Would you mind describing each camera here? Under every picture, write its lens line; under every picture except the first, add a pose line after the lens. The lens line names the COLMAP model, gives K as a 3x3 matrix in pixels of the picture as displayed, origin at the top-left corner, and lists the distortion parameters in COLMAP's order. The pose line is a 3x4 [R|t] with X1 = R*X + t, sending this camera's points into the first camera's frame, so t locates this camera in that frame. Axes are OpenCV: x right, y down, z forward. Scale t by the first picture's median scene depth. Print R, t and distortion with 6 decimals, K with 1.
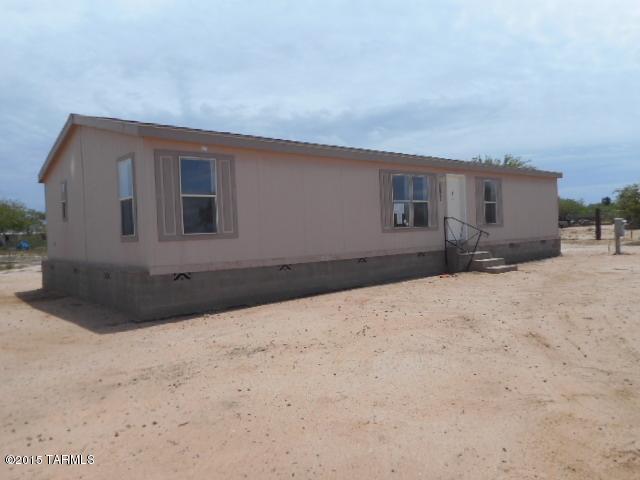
lens RADIAL K [[478.0, 0, 315.4], [0, 478.0, 241.6], [0, 0, 1]] dist [0.006792, -0.000169]
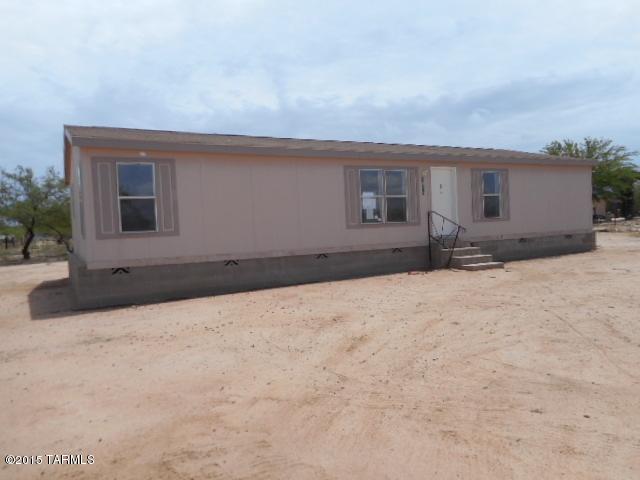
lens RADIAL K [[478.0, 0, 315.4], [0, 478.0, 241.6], [0, 0, 1]] dist [0.006792, -0.000169]
pose [[0.977192, 0.004343, -0.212315, 0.271590], [0.000308, 0.999761, 0.021866, -0.012786], [0.212359, -0.021432, 0.976957, 0.006534]]
